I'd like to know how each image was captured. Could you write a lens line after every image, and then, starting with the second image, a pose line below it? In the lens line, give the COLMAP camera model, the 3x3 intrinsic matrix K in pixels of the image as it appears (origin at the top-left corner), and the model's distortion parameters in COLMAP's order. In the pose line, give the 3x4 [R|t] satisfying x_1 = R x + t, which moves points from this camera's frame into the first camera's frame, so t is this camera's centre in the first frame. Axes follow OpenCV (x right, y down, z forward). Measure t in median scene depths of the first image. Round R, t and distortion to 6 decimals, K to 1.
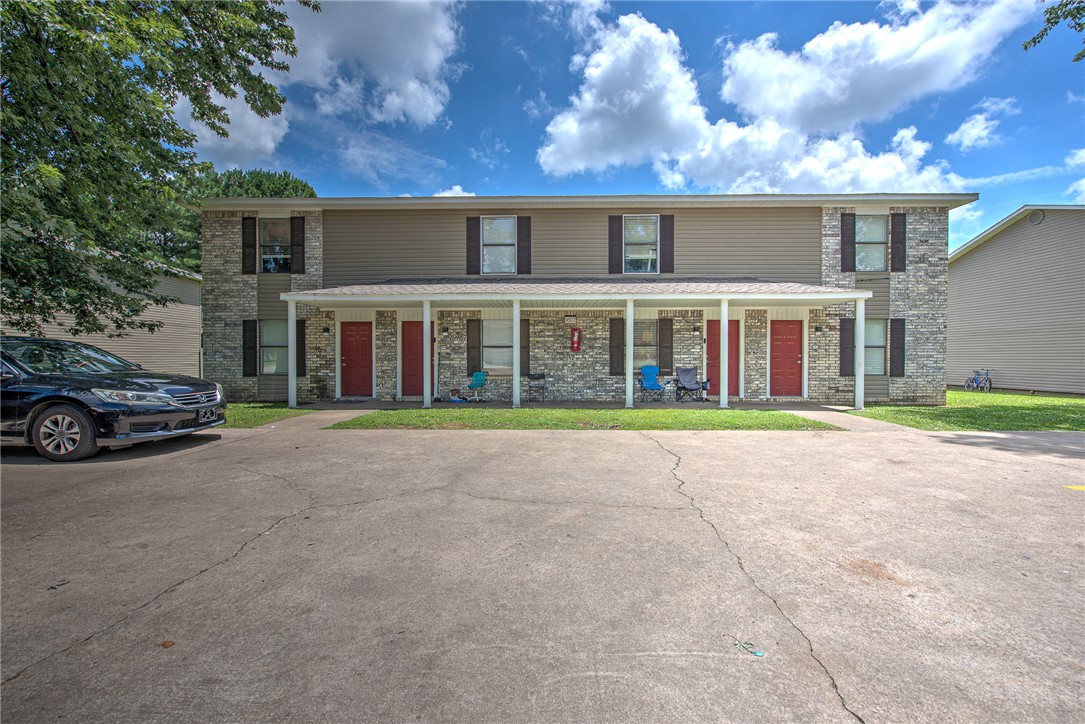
lens RADIAL K [[432.5, 0, 542.4], [0, 432.5, 363.4], [0, 0, 1]] dist [-0.000543, -0.000078]
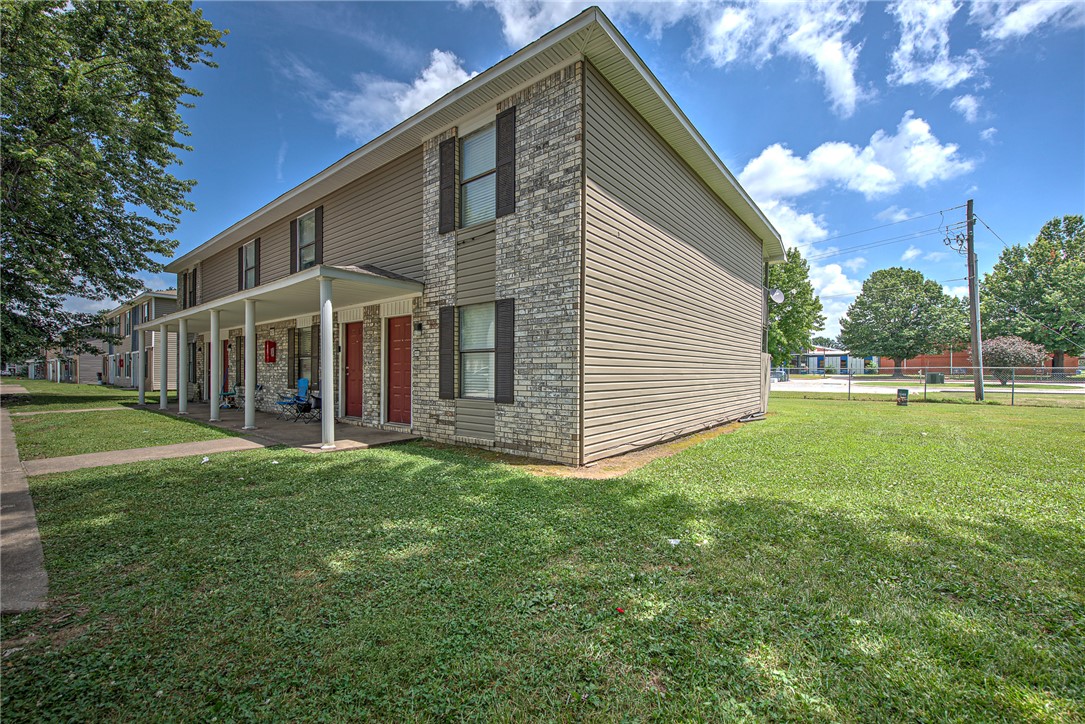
lens RADIAL K [[432.5, 0, 542.2], [0, 432.5, 365.7], [0, 0, 1]] dist [-0.000543, -0.000078]
pose [[0.790957, -0.005362, -0.611848, 1.198454], [0.001745, 0.999977, -0.006509, -0.014015], [0.611869, 0.004080, 0.790948, 0.586926]]
